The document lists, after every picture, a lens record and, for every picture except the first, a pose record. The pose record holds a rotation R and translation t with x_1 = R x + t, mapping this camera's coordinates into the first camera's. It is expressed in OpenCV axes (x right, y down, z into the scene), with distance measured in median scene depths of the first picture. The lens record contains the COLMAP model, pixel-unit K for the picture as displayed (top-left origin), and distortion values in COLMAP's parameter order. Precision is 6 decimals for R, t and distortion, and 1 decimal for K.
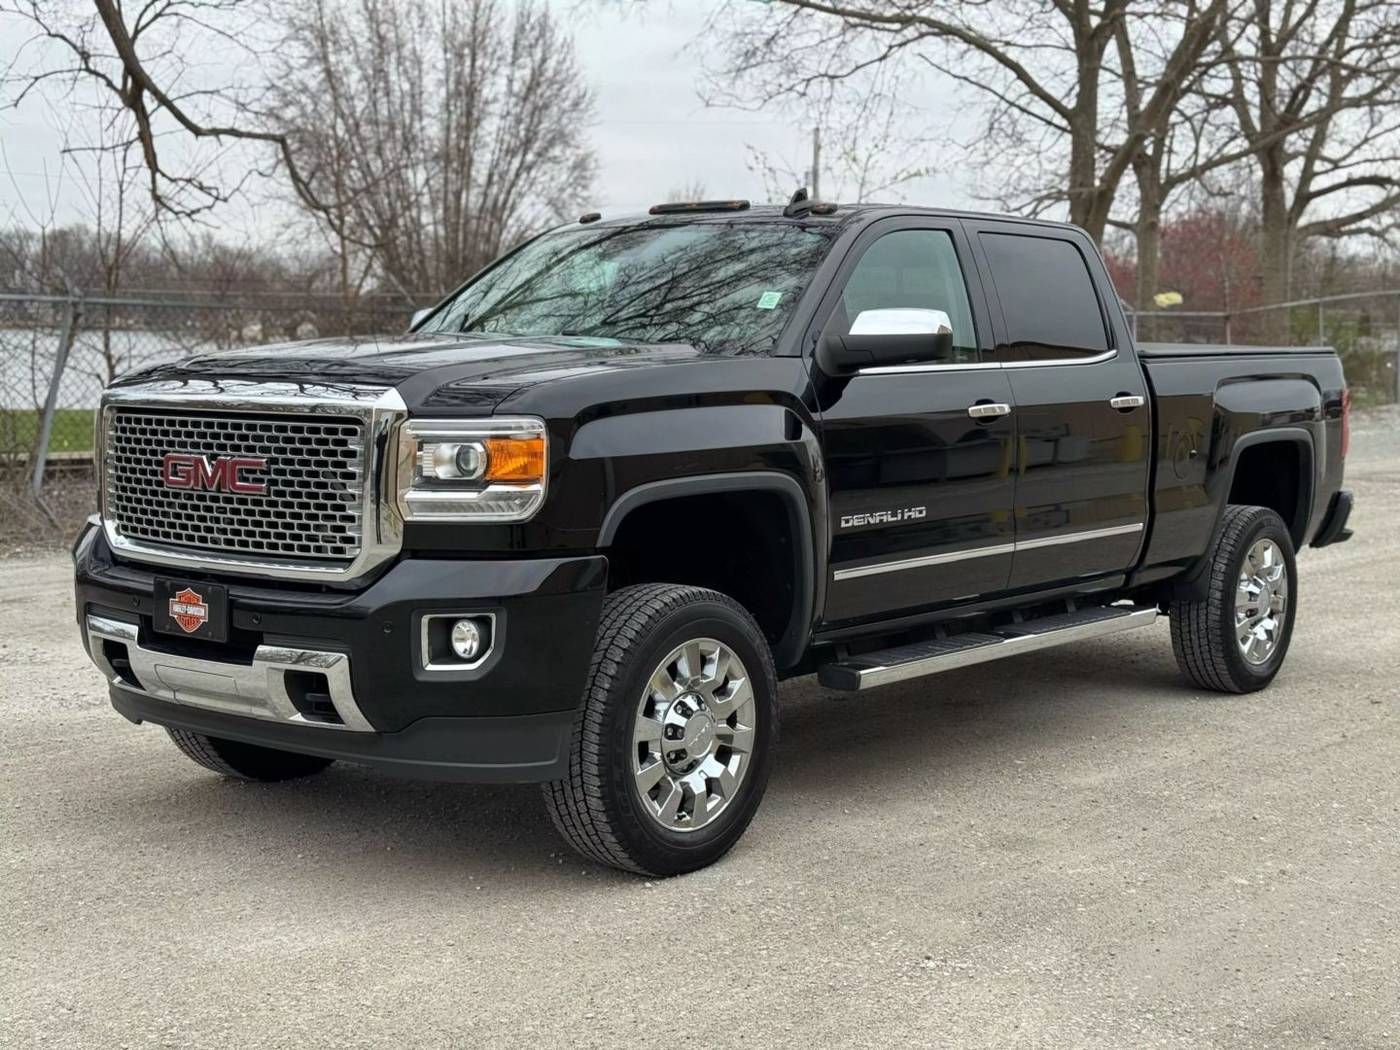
lens RADIAL K [[2039.1, 0, 705.6], [0, 2039.1, 526.4], [0, 0, 1]] dist [0.110029, 0.000000]
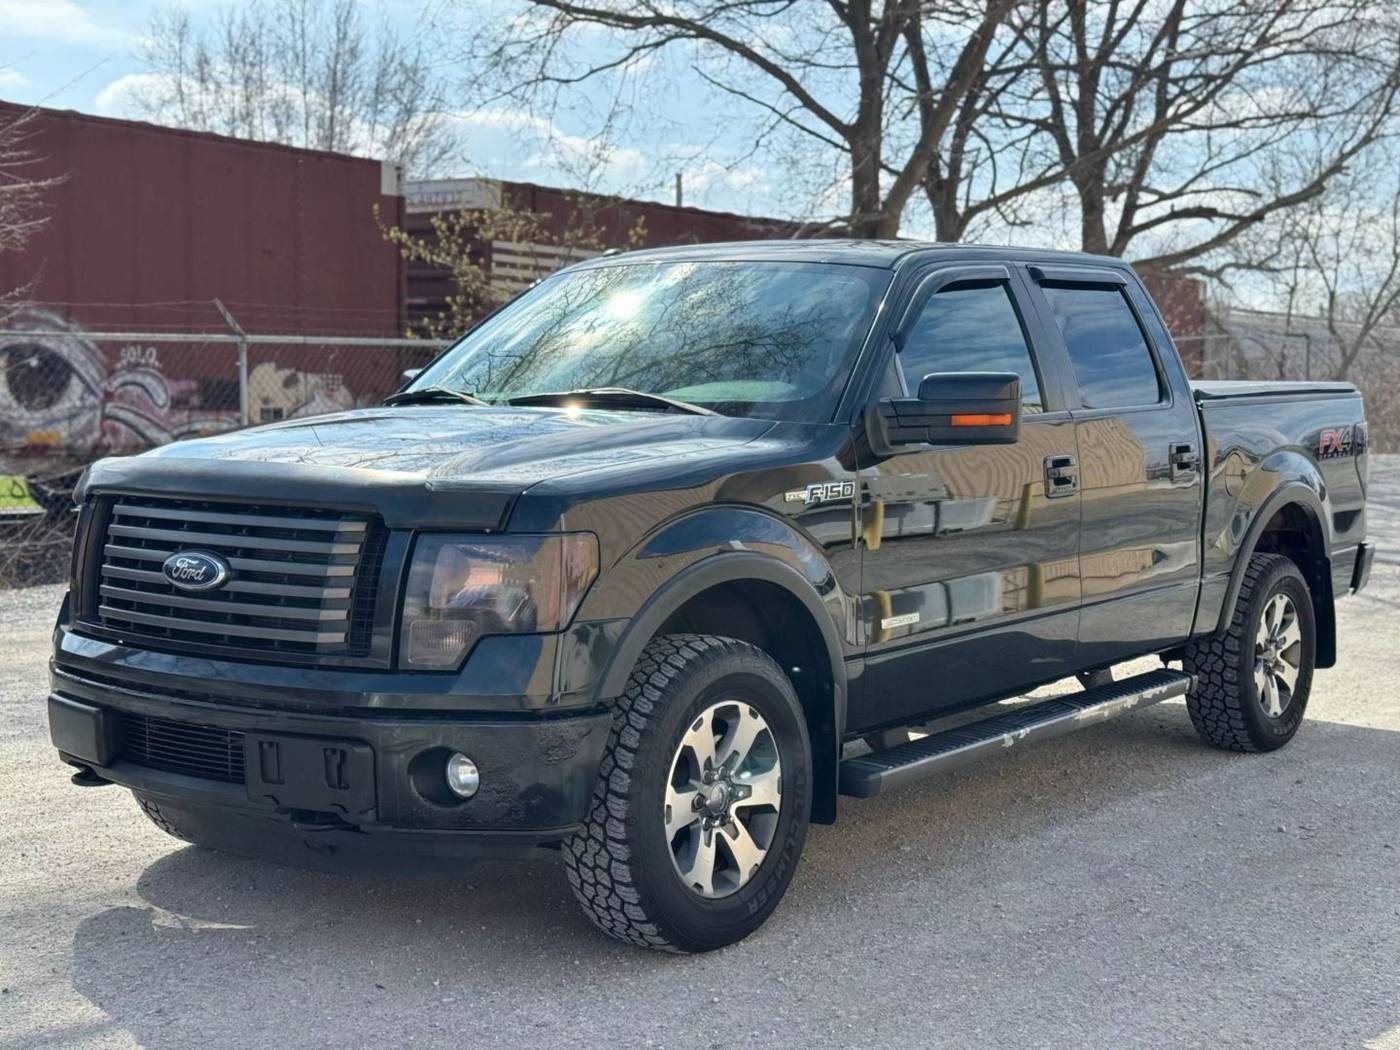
lens RADIAL K [[2039.1, 0, 695.4], [0, 2039.1, 525.9], [0, 0, 1]] dist [0.110029, 0.000000]
pose [[0.999536, -0.000389, 0.030458, 0.073927], [0.001256, 0.999594, -0.028459, -0.006000], [-0.030435, 0.028484, 0.999131, 0.113487]]
